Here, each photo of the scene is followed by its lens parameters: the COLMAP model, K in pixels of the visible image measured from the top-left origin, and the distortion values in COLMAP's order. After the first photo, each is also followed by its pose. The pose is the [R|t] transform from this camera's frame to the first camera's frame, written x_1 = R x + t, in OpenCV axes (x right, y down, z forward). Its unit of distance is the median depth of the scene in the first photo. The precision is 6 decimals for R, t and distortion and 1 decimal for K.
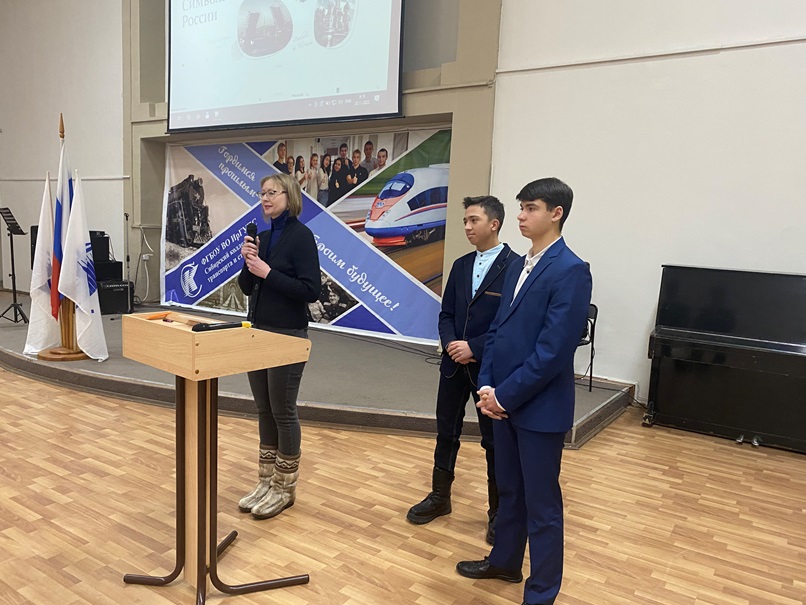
lens RADIAL K [[610.6, 0, 404.8], [0, 610.6, 320.2], [0, 0, 1]] dist [0.134988, -0.219544]
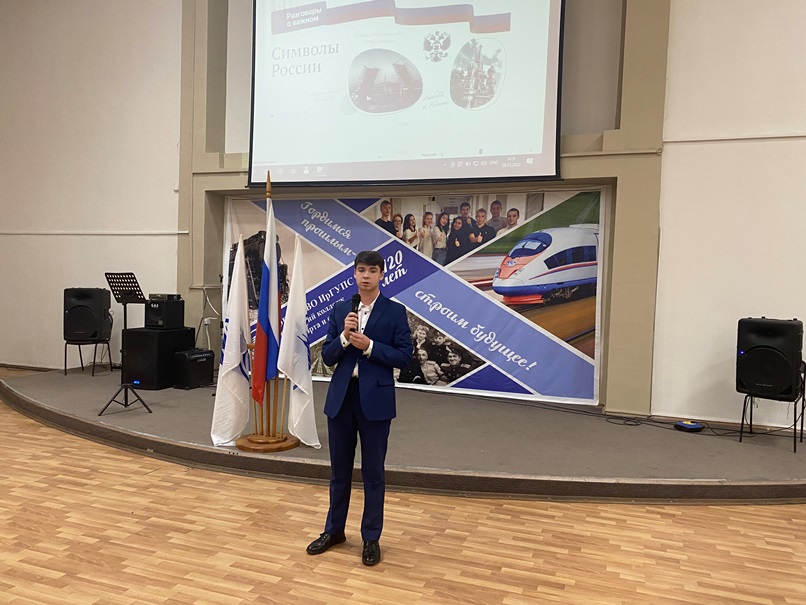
lens RADIAL K [[610.6, 0, 404.8], [0, 610.6, 320.2], [0, 0, 1]] dist [0.134988, -0.219544]
pose [[0.969362, -0.028733, 0.243949, -0.437964], [0.046040, 0.996787, -0.065540, -0.038358], [-0.241282, 0.074763, 0.967571, 0.085396]]
